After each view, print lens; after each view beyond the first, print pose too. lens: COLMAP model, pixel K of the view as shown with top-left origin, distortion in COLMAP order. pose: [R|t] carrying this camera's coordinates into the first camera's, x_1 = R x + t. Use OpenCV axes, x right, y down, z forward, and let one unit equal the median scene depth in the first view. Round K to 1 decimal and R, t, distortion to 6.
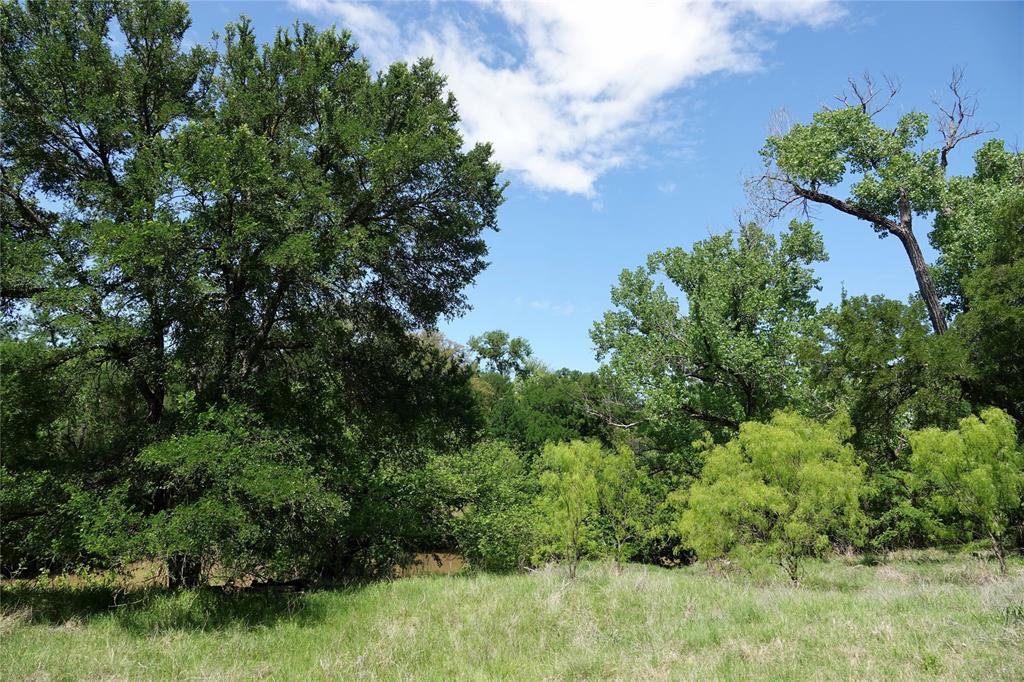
lens RADIAL K [[713.6, 0, 513.9], [0, 713.6, 336.7], [0, 0, 1]] dist [0.009807, -0.000711]
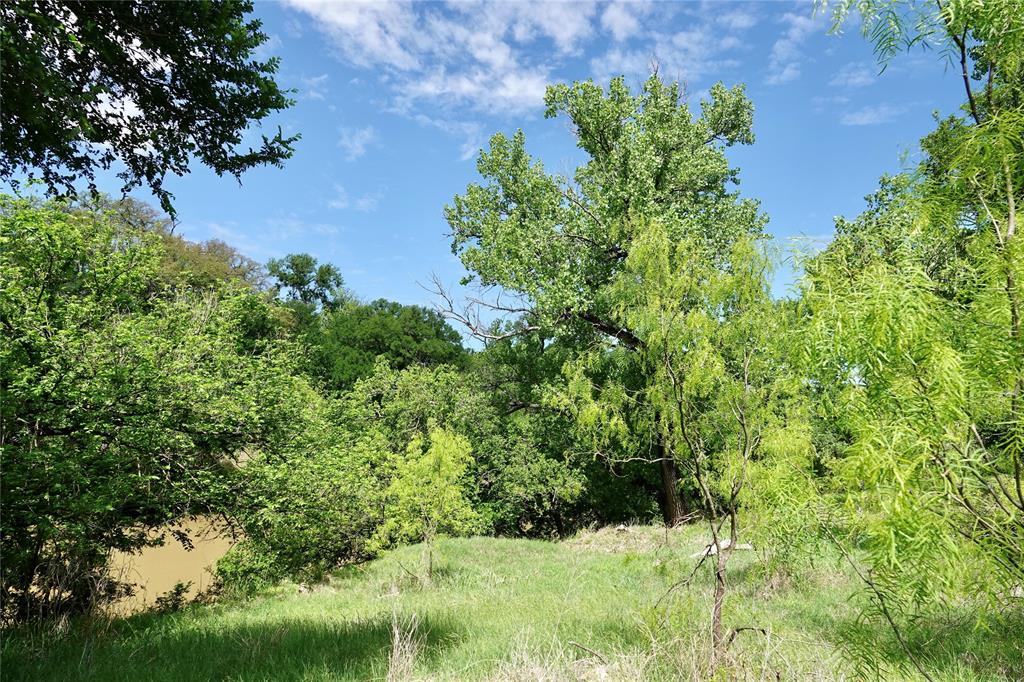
lens RADIAL K [[713.6, 0, 513.9], [0, 713.6, 336.7], [0, 0, 1]] dist [0.009807, -0.000711]
pose [[0.962455, 0.049545, 0.266881, -0.012115], [-0.066831, 0.996187, 0.056076, 0.087239], [-0.263085, -0.071806, 0.962097, 0.343736]]
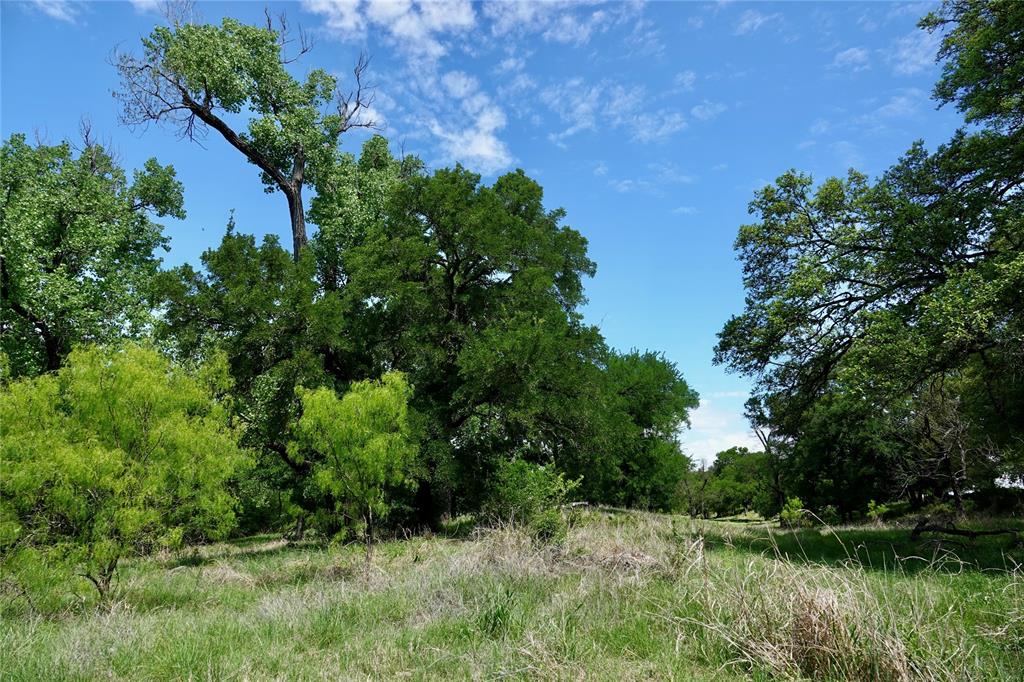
lens RADIAL K [[713.6, 0, 513.9], [0, 713.6, 336.7], [0, 0, 1]] dist [0.009807, -0.000711]
pose [[0.605919, 0.173617, 0.776350, 0.031702], [-0.174407, 0.981144, -0.083297, 0.042272], [-0.776173, -0.084929, 0.624774, 0.141723]]
